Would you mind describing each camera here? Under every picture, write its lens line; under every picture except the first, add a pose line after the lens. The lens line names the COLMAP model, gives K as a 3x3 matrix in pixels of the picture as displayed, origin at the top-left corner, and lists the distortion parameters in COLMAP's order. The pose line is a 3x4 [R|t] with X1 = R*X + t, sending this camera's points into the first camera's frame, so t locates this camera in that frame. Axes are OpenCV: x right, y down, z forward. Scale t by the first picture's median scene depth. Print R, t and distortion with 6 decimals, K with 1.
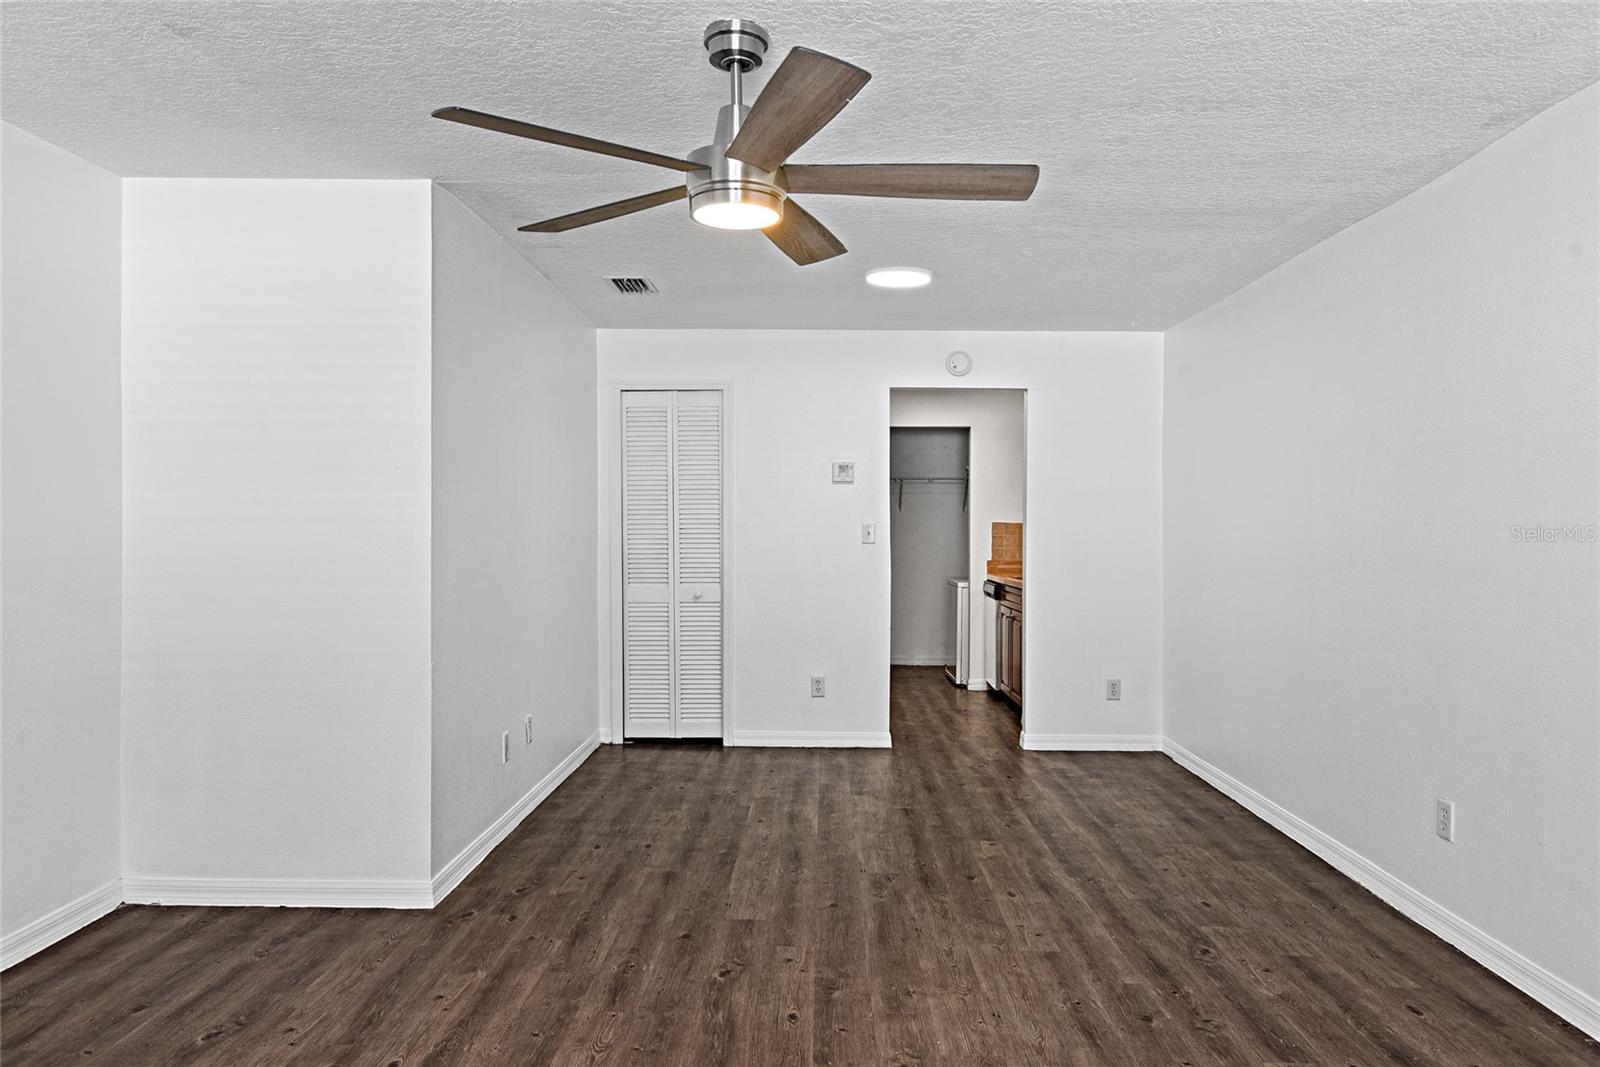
lens RADIAL K [[1155.6, 0, 798.1], [0, 1155.6, 546.1], [0, 0, 1]] dist [0.025726, -0.001448]
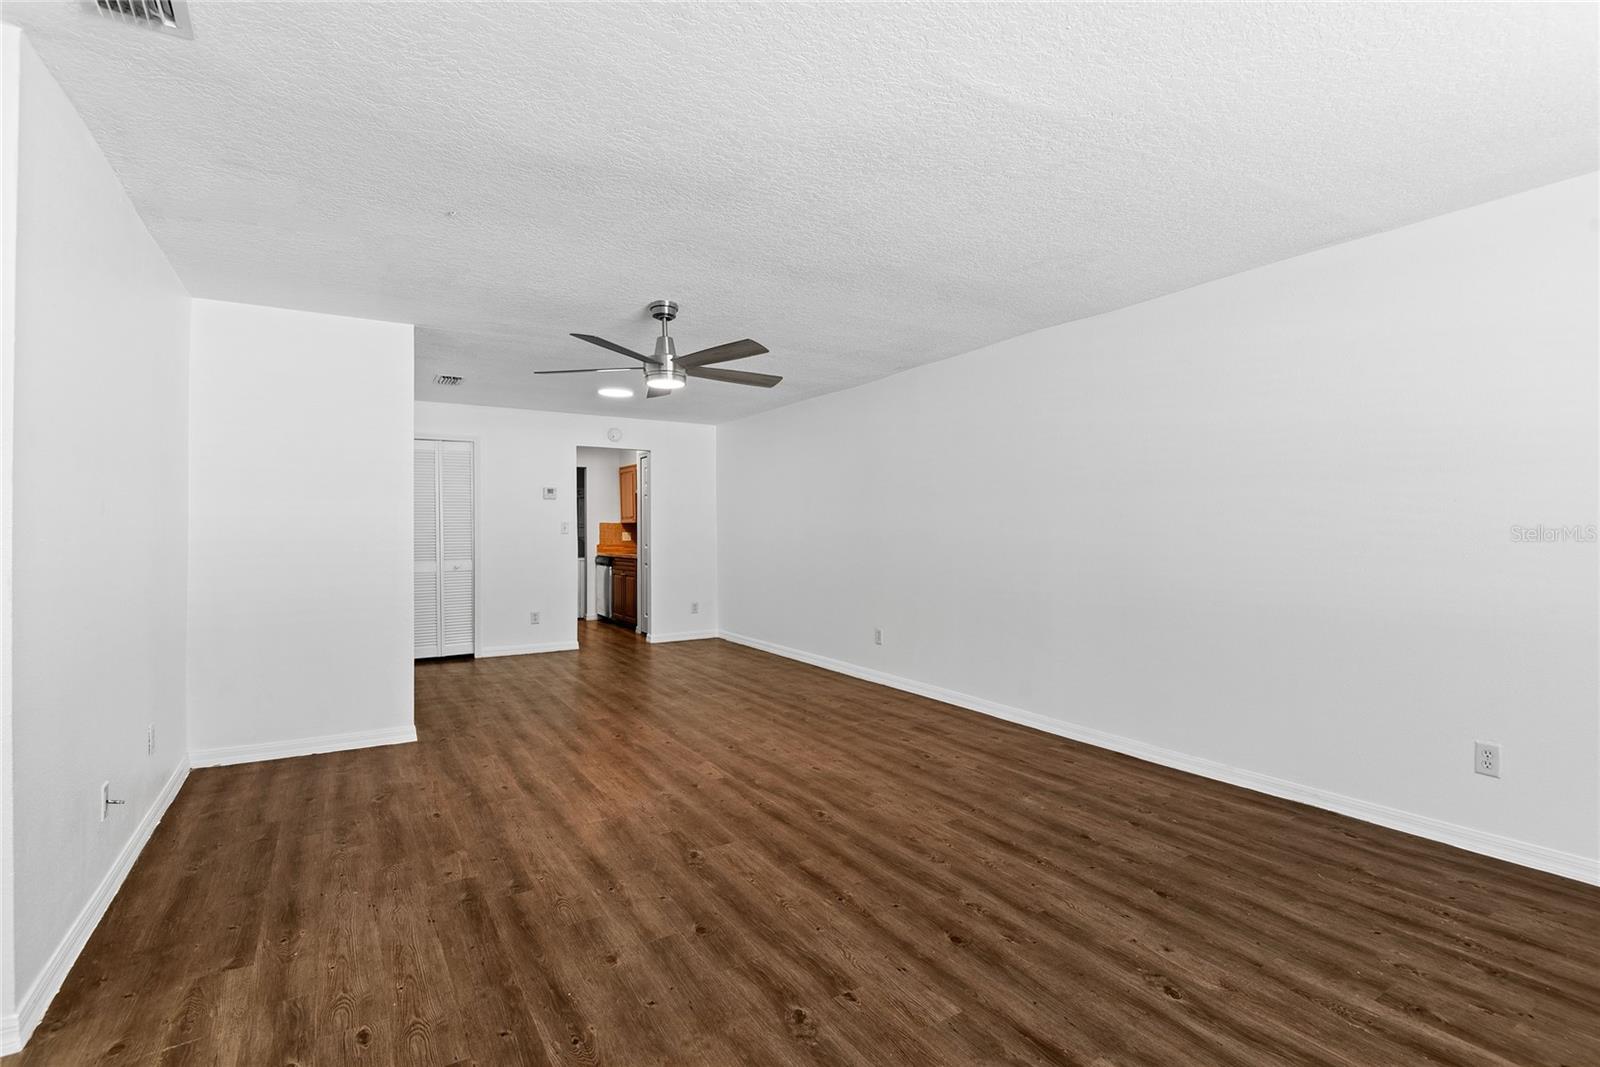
lens RADIAL K [[748.6, 0, 800.0], [0, 748.6, 533.5], [0, 0, 1]] dist [0.022660, -0.022486]
pose [[0.845555, -0.011969, 0.533754, -0.419854], [0.017227, 0.999840, -0.004868, 0.015117], [-0.533610, 0.013311, 0.845626, -0.264134]]
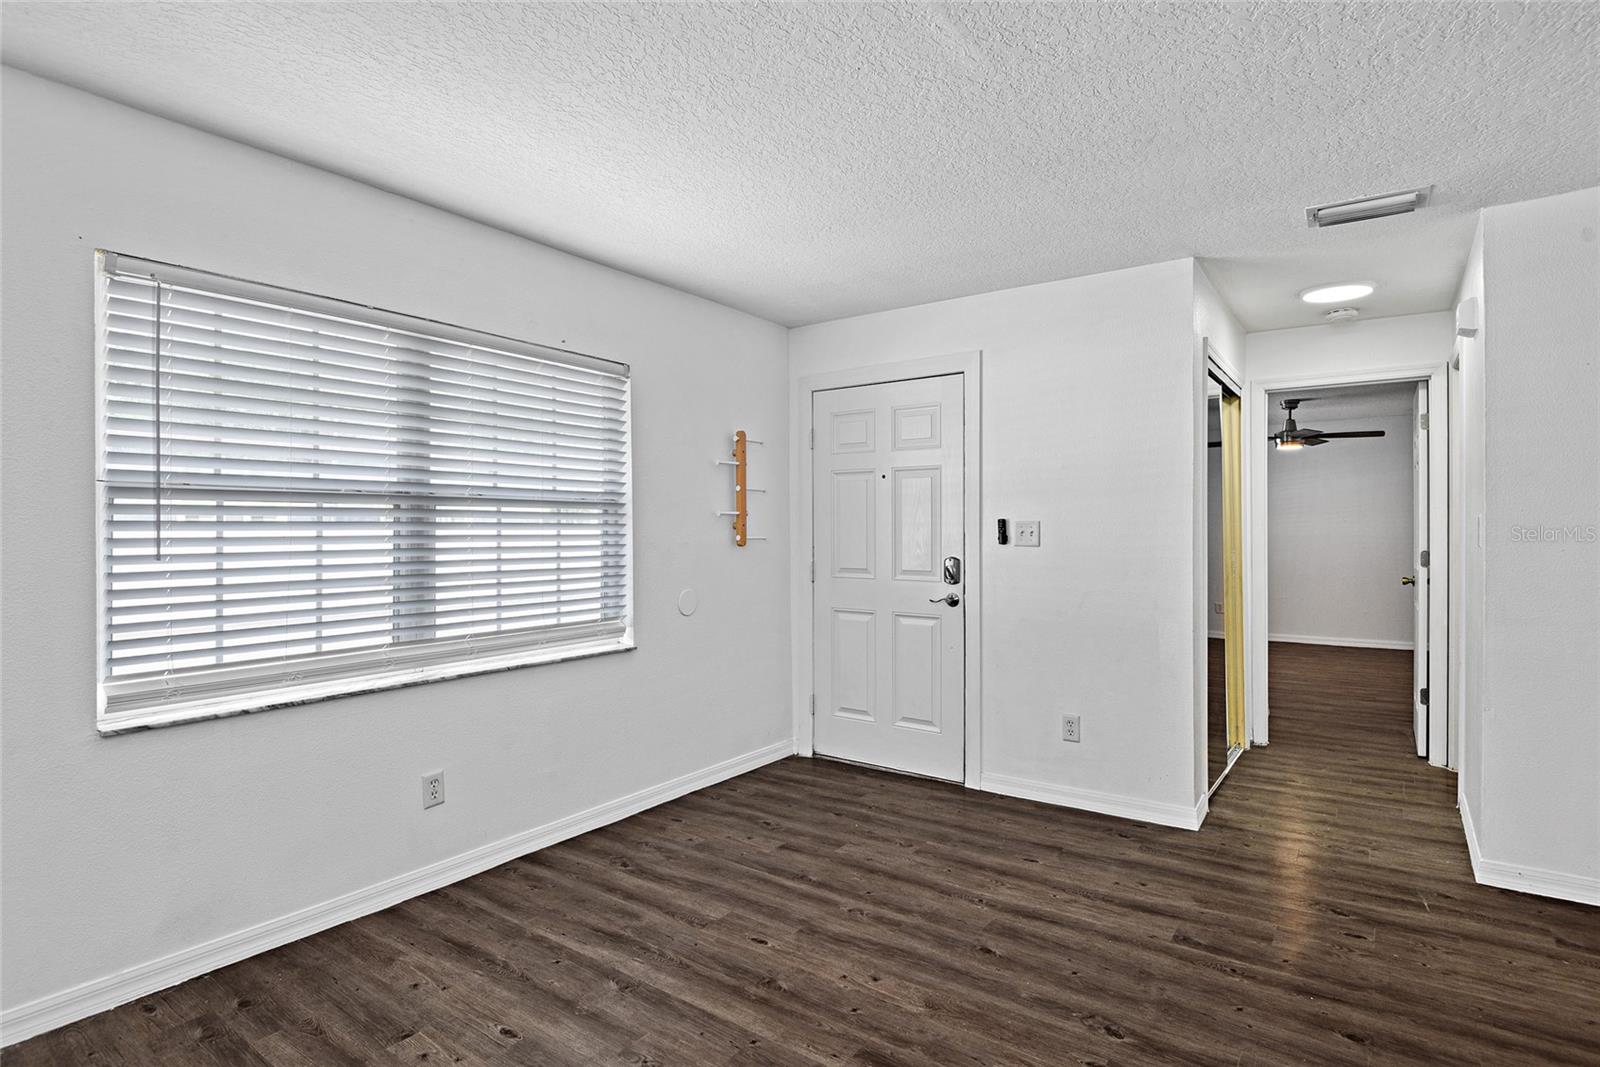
lens RADIAL K [[807.0, 0, 809.3], [0, 807.0, 533.3], [0, 0, 1]] dist [0.017491, -0.020866]
pose [[-0.562823, 0.001464, -0.826576, 0.361447], [-0.013707, 0.999844, 0.011104, -0.002772], [0.826464, 0.017580, -0.562715, 0.265037]]
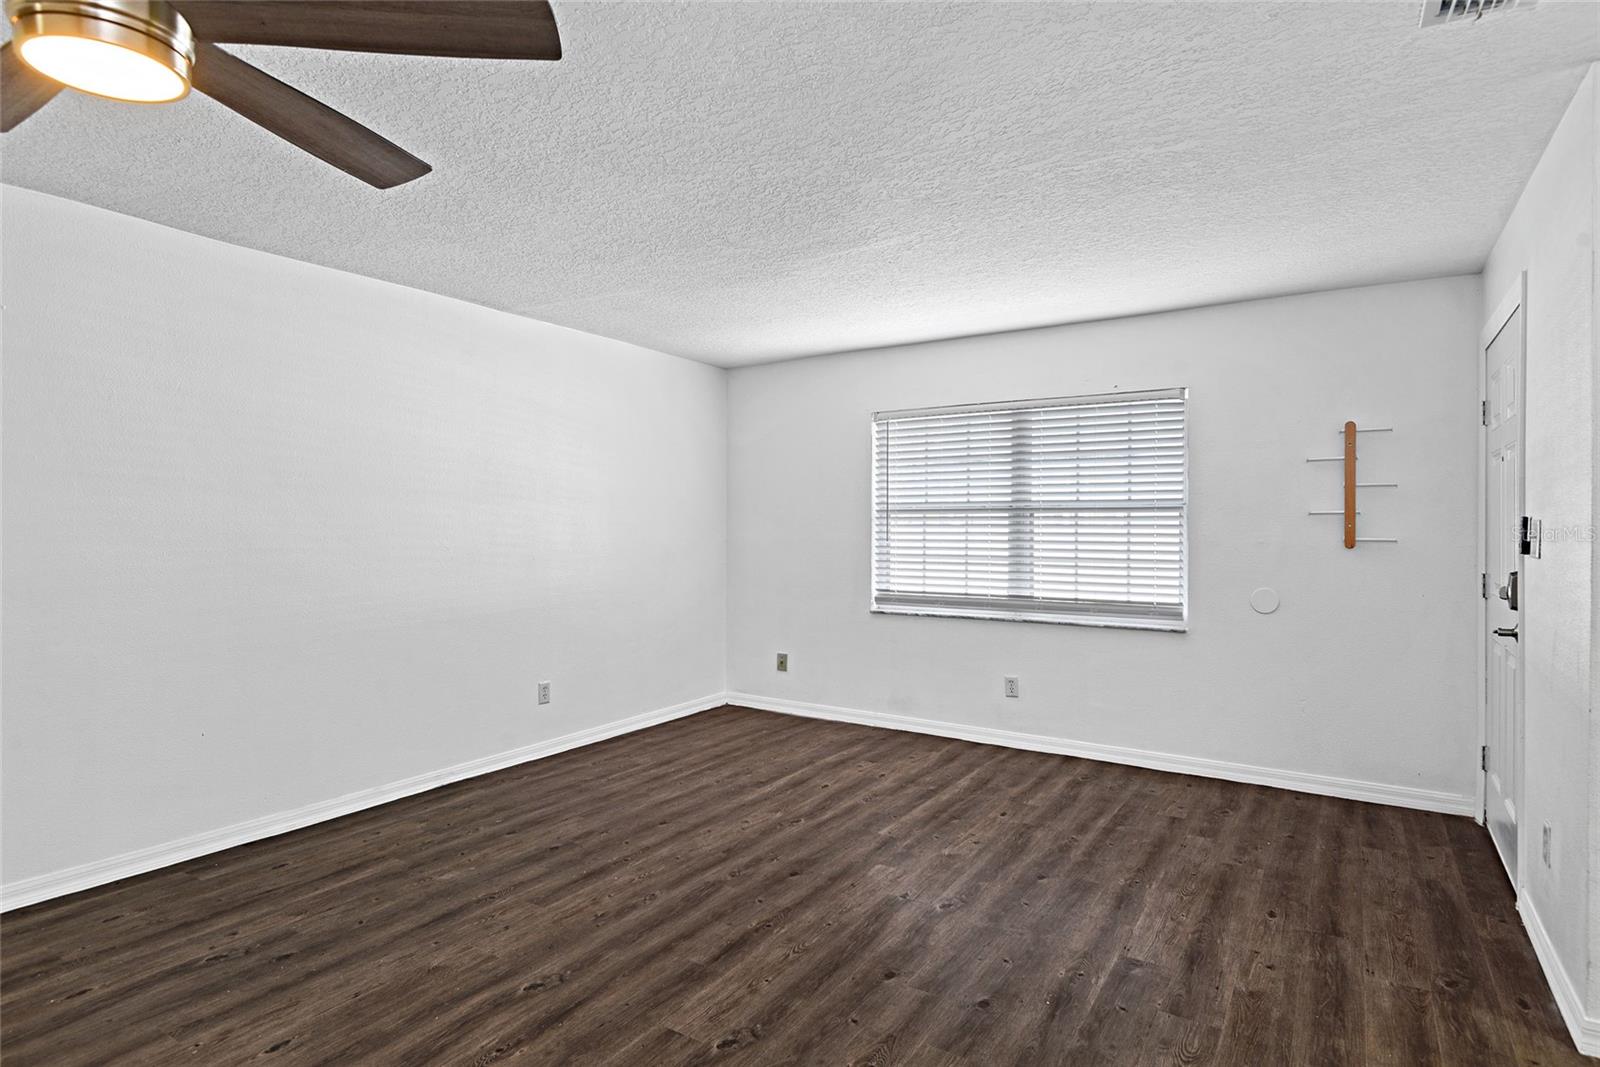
lens RADIAL K [[868.9, 0, 802.9], [0, 868.9, 528.2], [0, 0, 1]] dist [0.032362, -0.024356]
pose [[-0.853481, -0.007499, 0.521070, -0.452441], [0.002685, 0.999820, 0.018787, -0.019038], [-0.521117, 0.017433, -0.853307, 0.833997]]
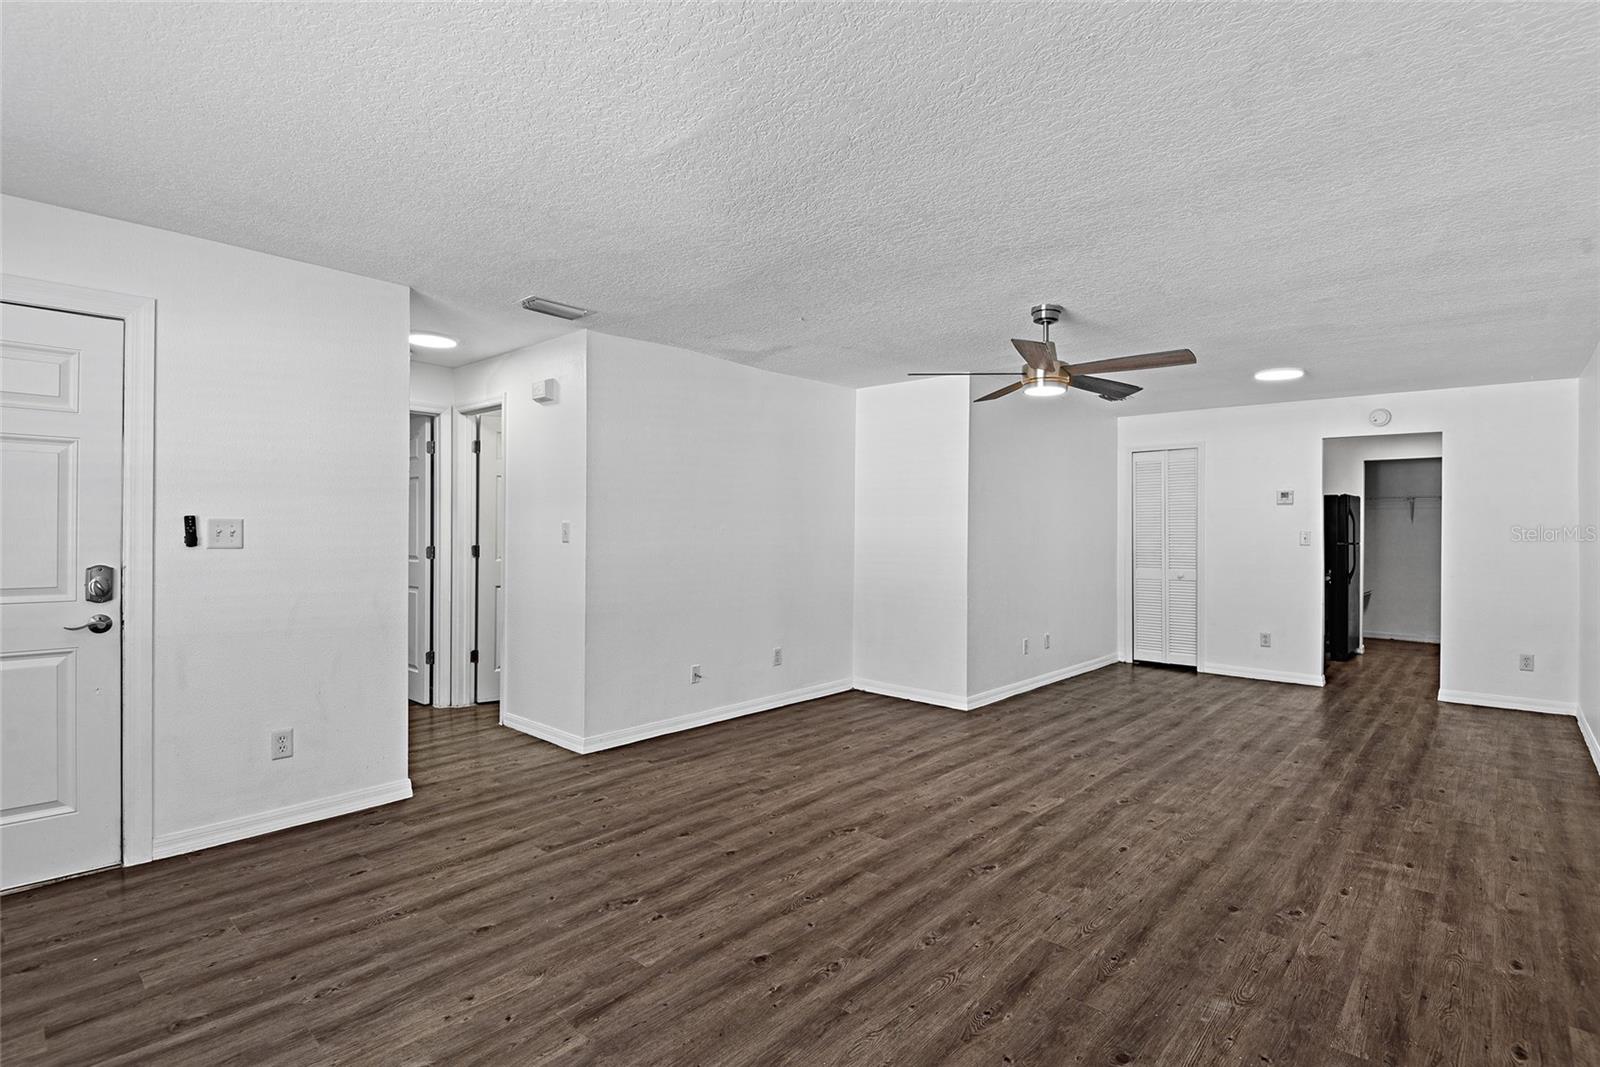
lens RADIAL K [[763.6, 0, 800.0], [0, 763.6, 533.5], [0, 0, 1]] dist [0.015348, -0.022161]
pose [[0.753440, 0.003726, -0.657506, 0.372418], [-0.014387, 0.999838, -0.010820, 0.004445], [0.657359, 0.017612, 0.753372, -0.265703]]
